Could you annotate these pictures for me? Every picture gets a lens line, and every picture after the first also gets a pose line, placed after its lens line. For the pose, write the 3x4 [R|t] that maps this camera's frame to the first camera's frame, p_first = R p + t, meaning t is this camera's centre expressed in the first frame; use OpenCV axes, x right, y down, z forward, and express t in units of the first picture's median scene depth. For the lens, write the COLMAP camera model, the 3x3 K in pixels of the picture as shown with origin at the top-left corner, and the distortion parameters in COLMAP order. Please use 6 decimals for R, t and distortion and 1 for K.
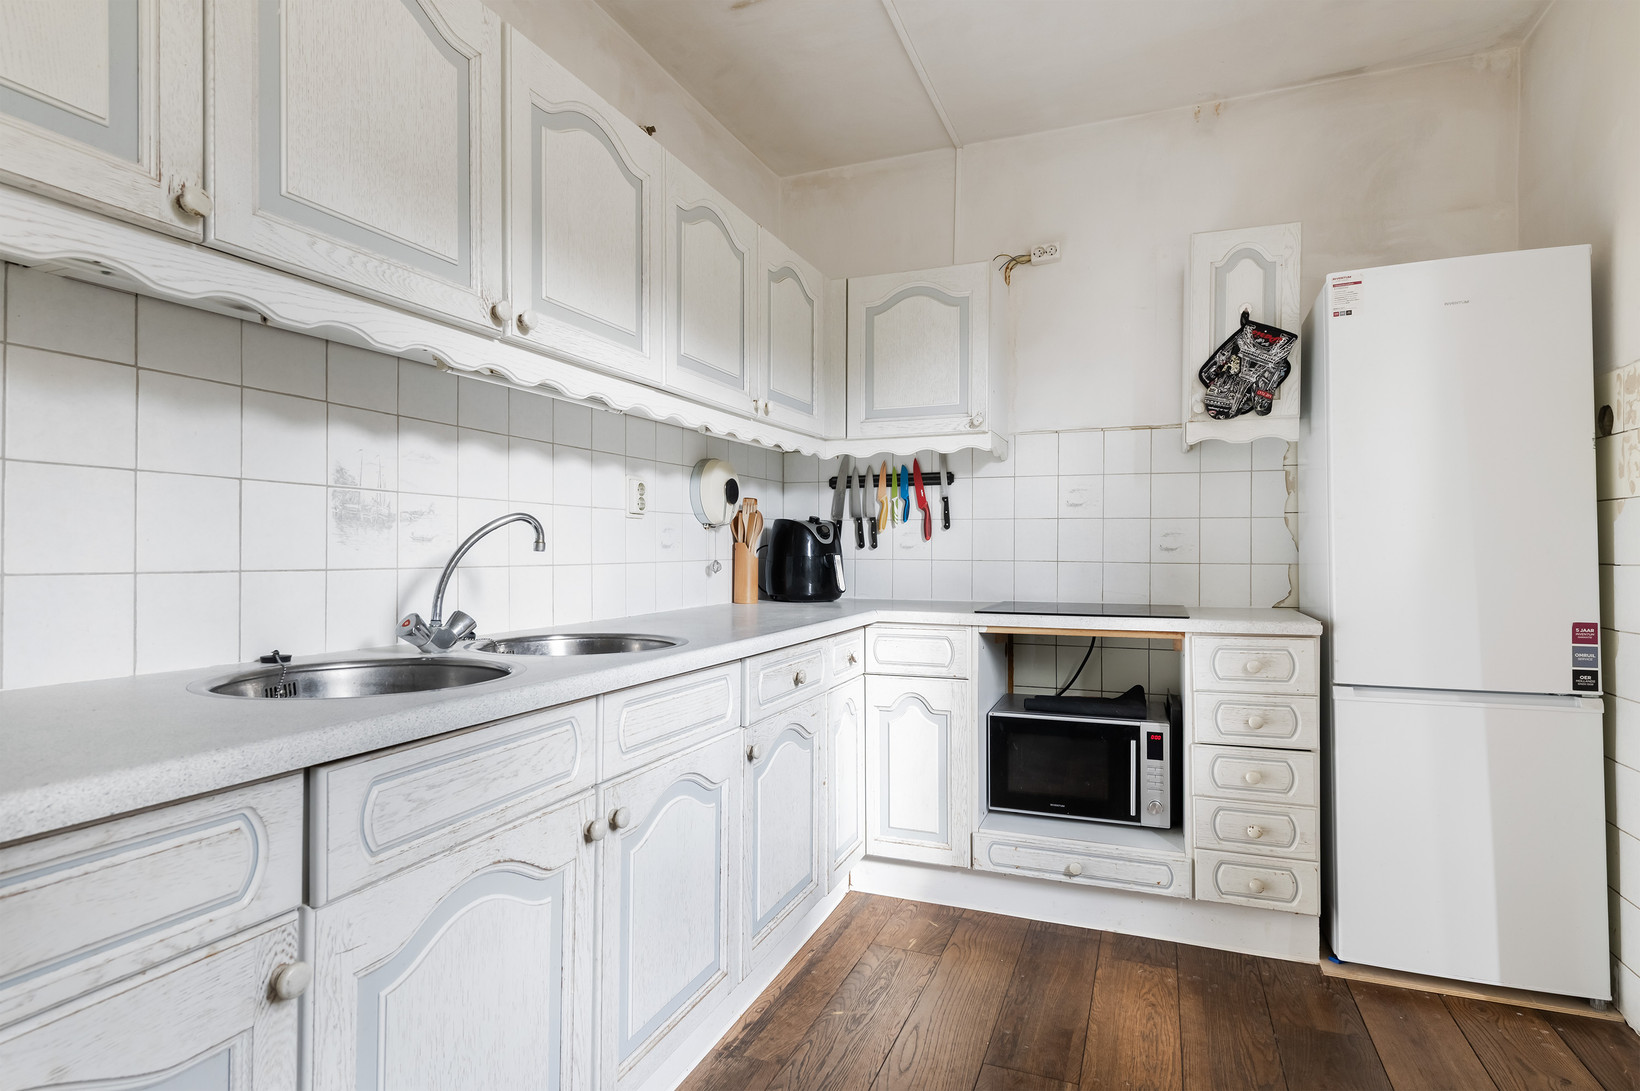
lens RADIAL K [[841.8, 0, 816.3], [0, 841.8, 546.2], [0, 0, 1]] dist [0.009721, -0.001057]
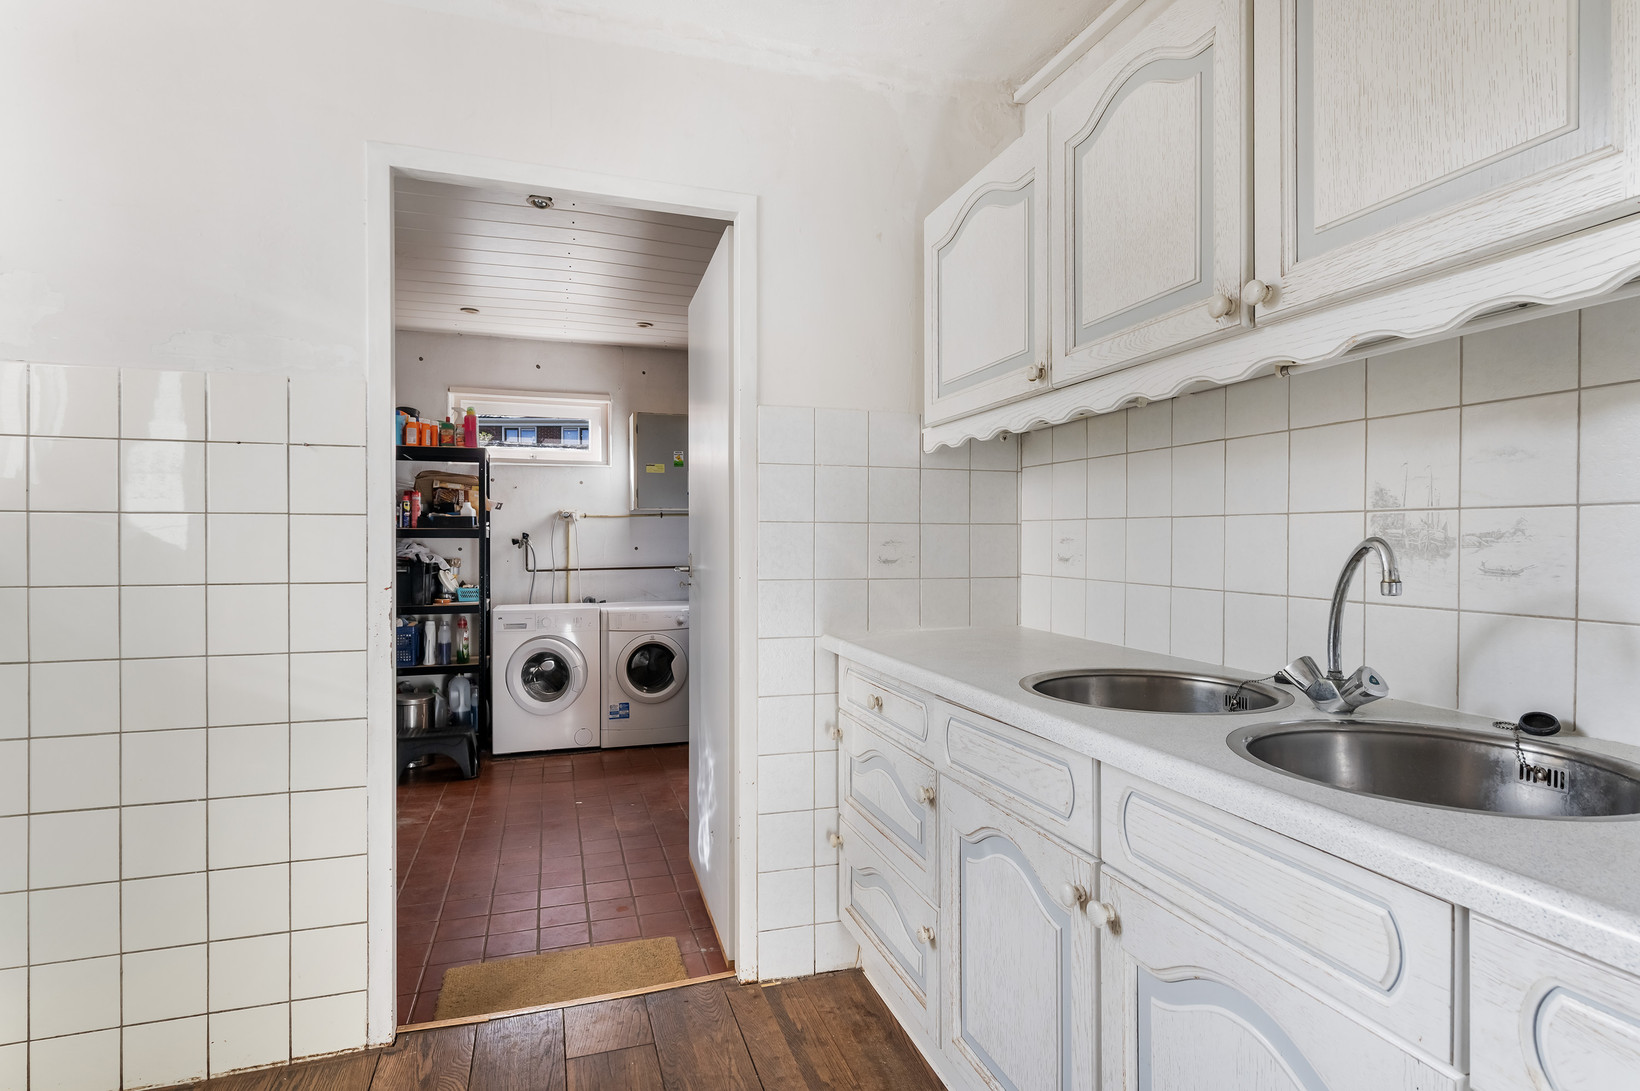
lens RADIAL K [[841.8, 0, 828.3], [0, 841.8, 545.9], [0, 0, 1]] dist [0.009721, -0.001057]
pose [[-0.757480, 0.005281, -0.652838, 0.293099], [0.004423, 0.999986, 0.002958, -0.024861], [0.652844, -0.000647, -0.757492, 0.838947]]
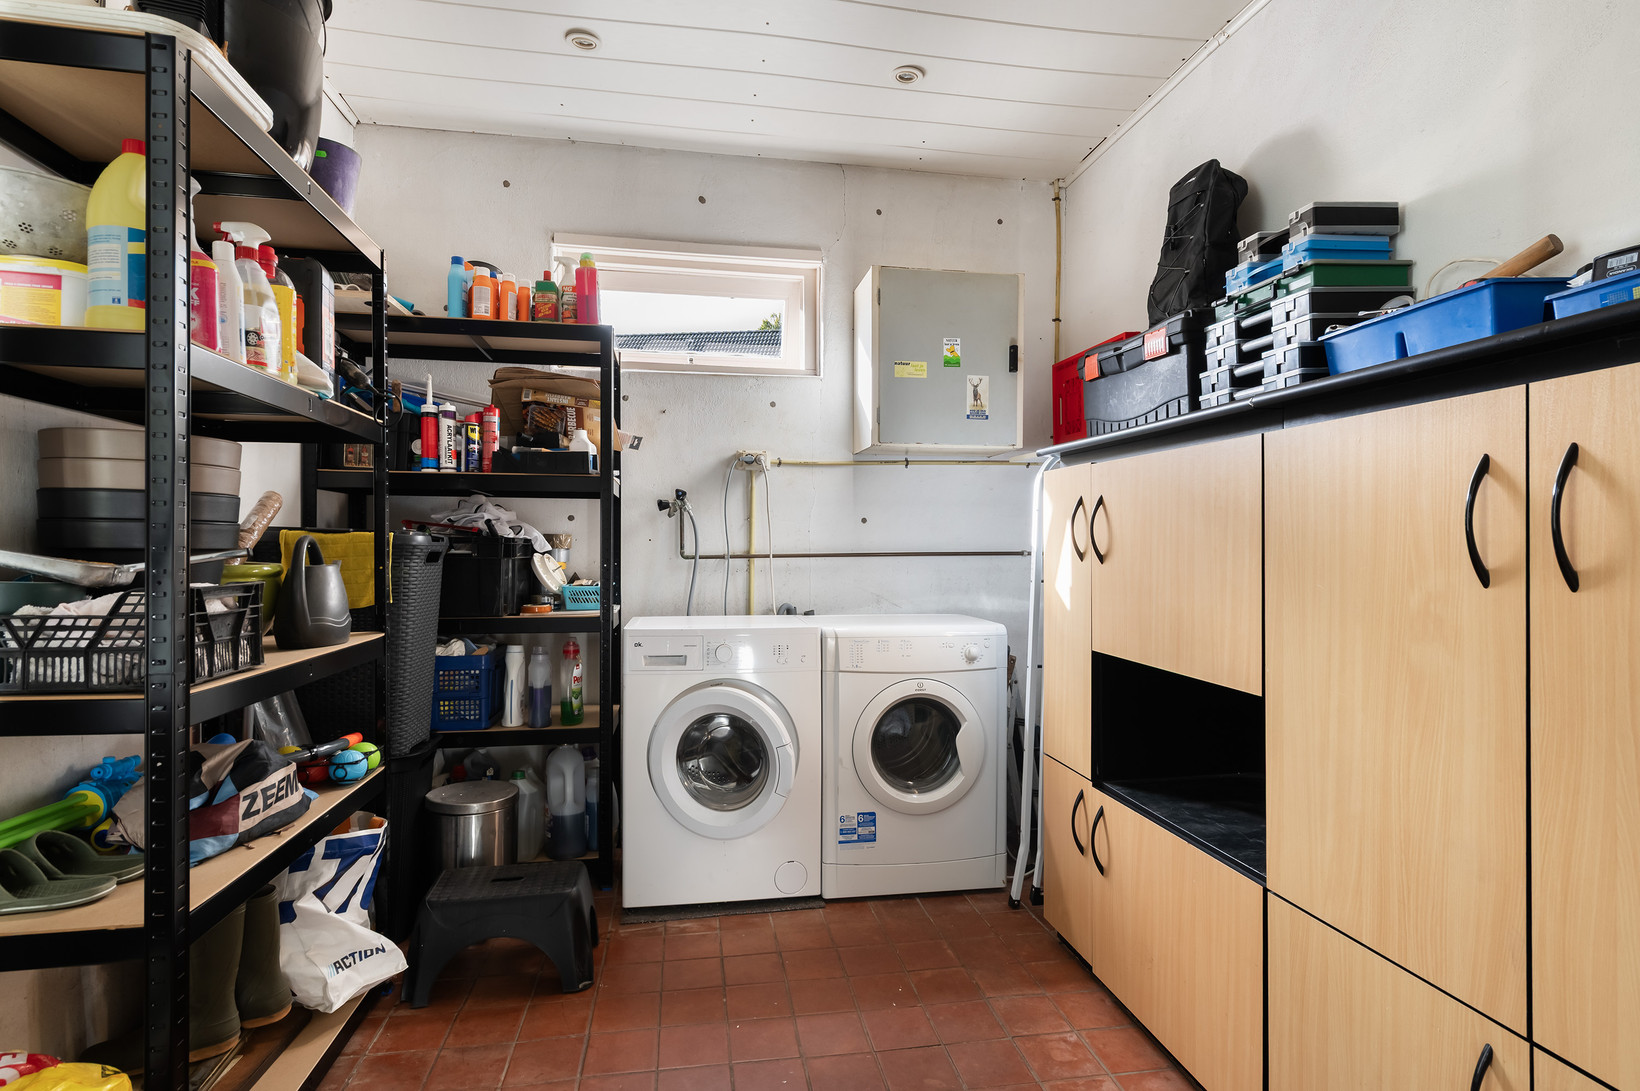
lens RADIAL K [[841.8, 0, 825.9], [0, 841.8, 553.7], [0, 0, 1]] dist [0.009721, -0.001057]
pose [[-0.843303, 0.003065, -0.537429, 0.156518], [-0.001187, 0.999971, 0.007567, -0.003934], [0.537437, 0.007019, -0.843275, 0.442418]]
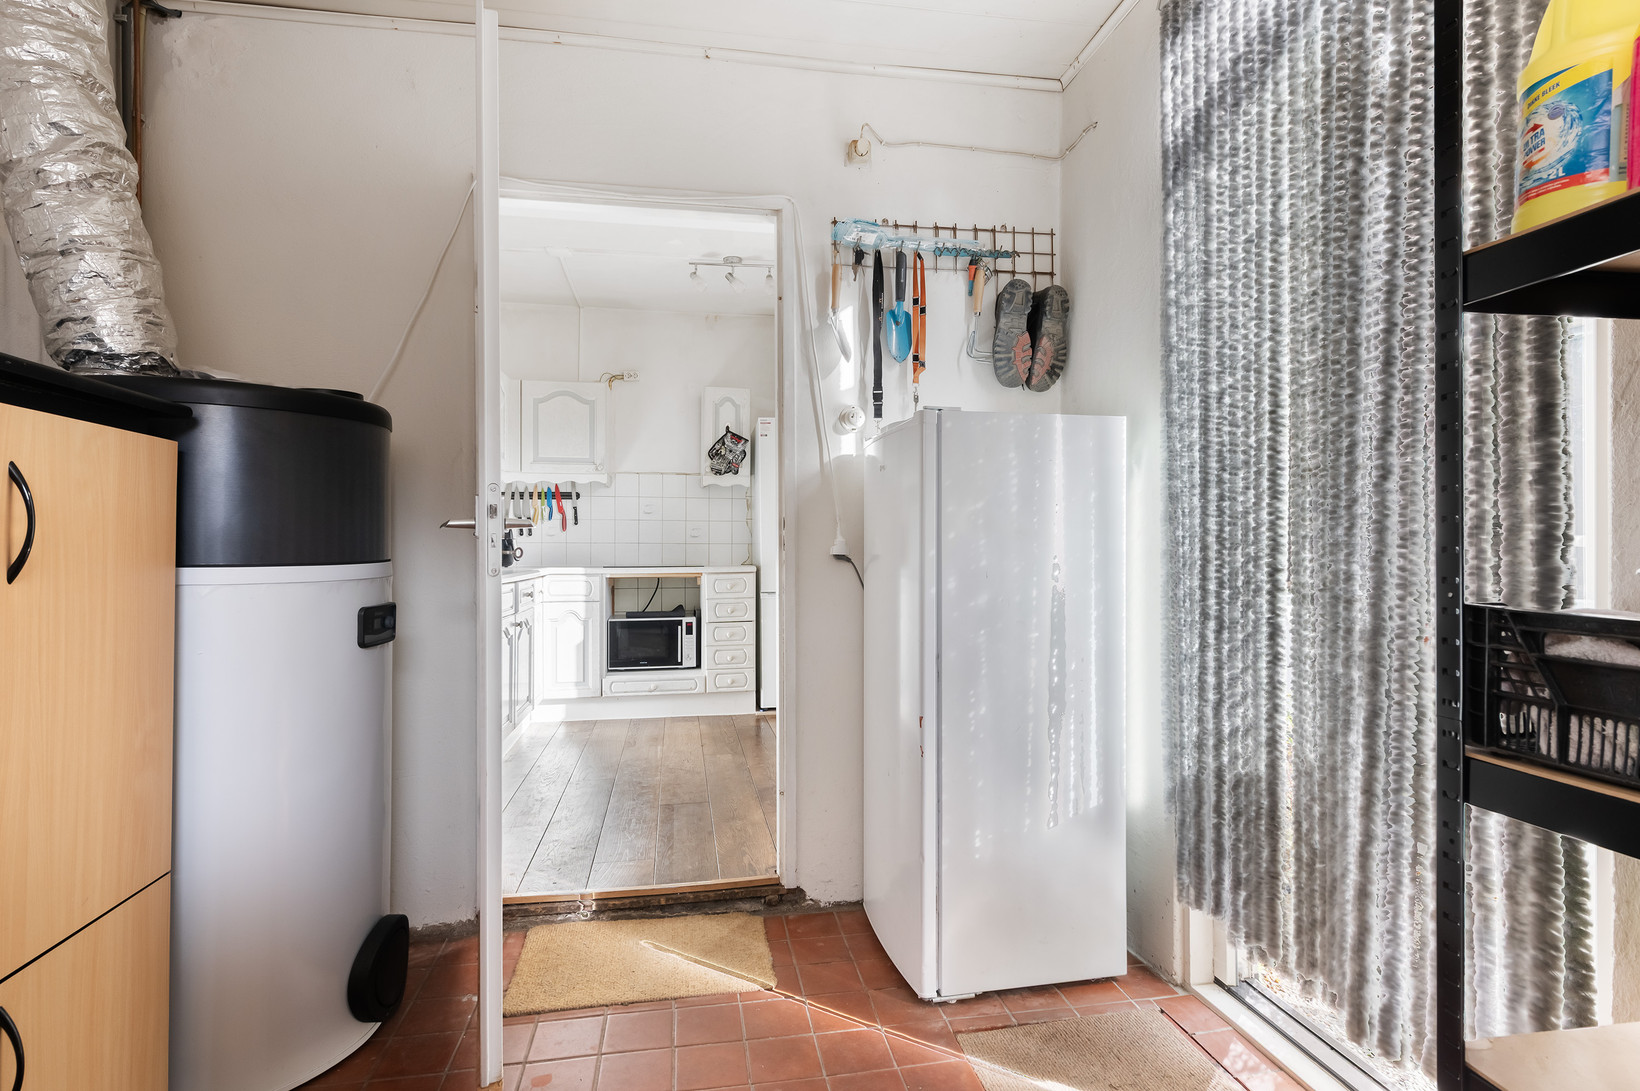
lens RADIAL K [[841.8, 0, 835.2], [0, 841.8, 542.7], [0, 0, 1]] dist [0.009721, -0.001057]
pose [[0.839338, 0.000399, 0.543610, -0.441921], [0.000647, 0.999998, -0.001733, 0.025586], [-0.543610, 0.001806, 0.839336, -0.978537]]
